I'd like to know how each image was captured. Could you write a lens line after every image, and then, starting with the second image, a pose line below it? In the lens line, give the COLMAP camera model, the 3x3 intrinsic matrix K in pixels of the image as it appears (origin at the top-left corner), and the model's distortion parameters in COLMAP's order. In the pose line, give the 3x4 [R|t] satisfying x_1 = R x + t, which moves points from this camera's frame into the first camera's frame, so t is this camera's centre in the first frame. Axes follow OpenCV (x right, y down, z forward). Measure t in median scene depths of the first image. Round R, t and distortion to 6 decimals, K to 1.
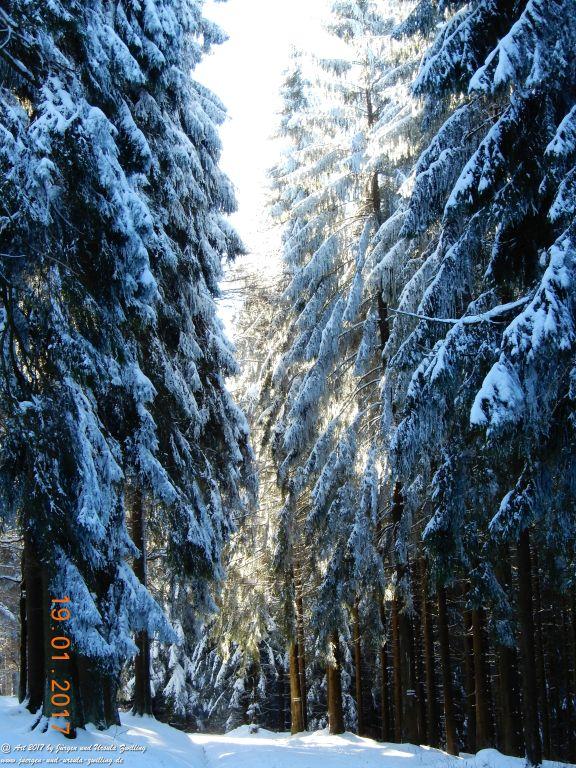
lens RADIAL K [[2418.4, 0, 288.0], [0, 2418.4, 384.0], [0, 0, 1]] dist [0.068278, 0.135238]
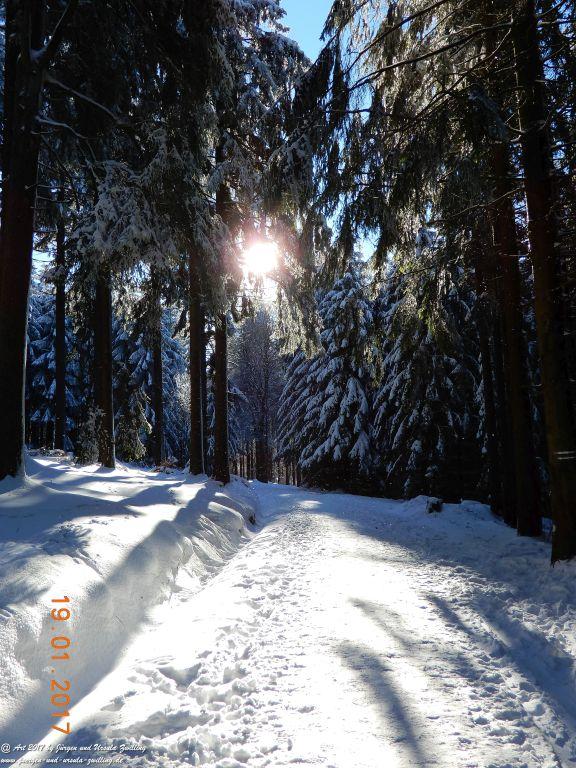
lens RADIAL K [[752.1, 0, 287.1], [0, 752.1, 391.7], [0, 0, 1]] dist [0.000246, -0.006328]
pose [[0.979735, -0.016669, -0.199605, -0.017287], [0.023407, 0.999231, 0.031444, 0.150574], [0.198927, -0.035479, 0.979372, 1.142291]]
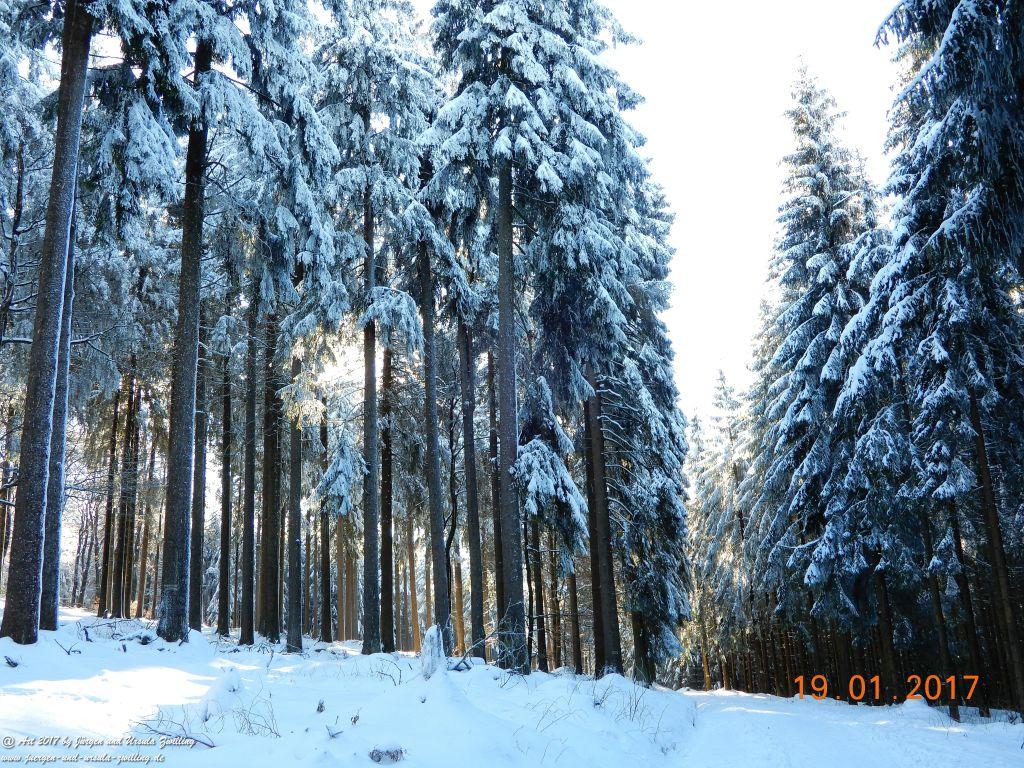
lens RADIAL K [[1118.4, 0, 512.0], [0, 1118.4, 384.0], [0, 0, 1]] dist [0.010965, -0.002228]
pose [[0.989696, -0.048428, -0.134745, -0.032270], [0.030745, 0.990992, -0.130345, -0.021403], [0.139843, 0.124860, 0.982270, -0.185075]]
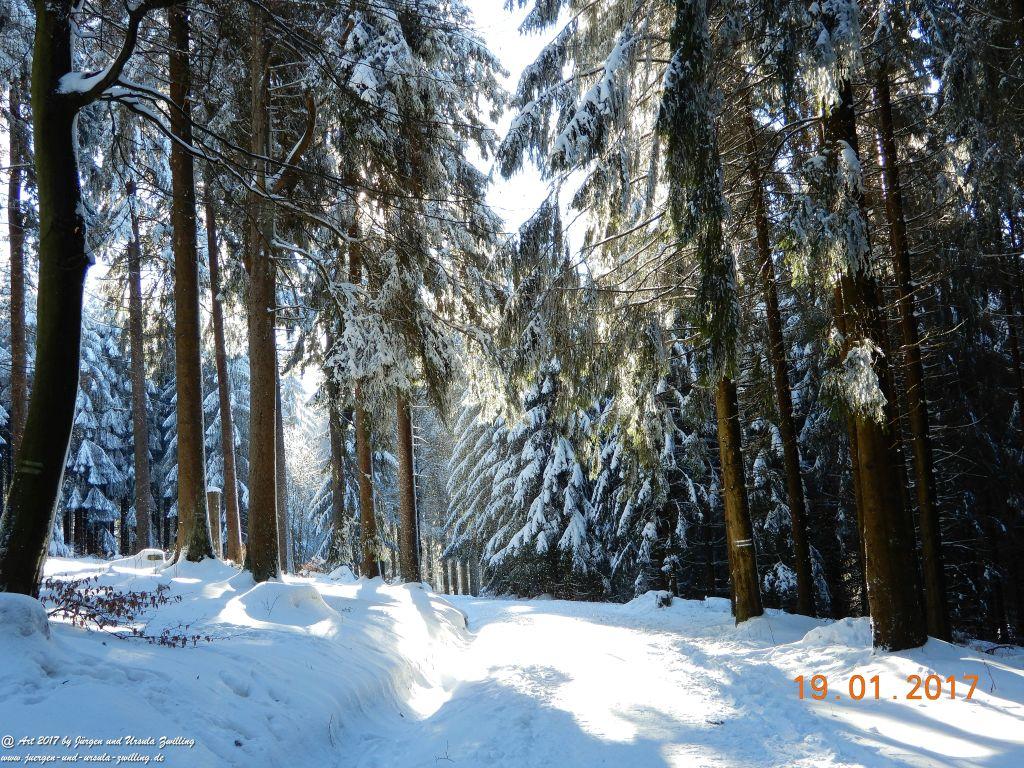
lens RADIAL K [[1391.2, 0, 512.0], [0, 1391.2, 384.0], [0, 0, 1]] dist [0.020386, 0.004042]
pose [[0.989356, -0.050782, -0.136368, -0.002707], [0.051670, 0.998660, 0.002981, 0.125597], [0.136033, -0.009996, 0.990654, 0.949231]]
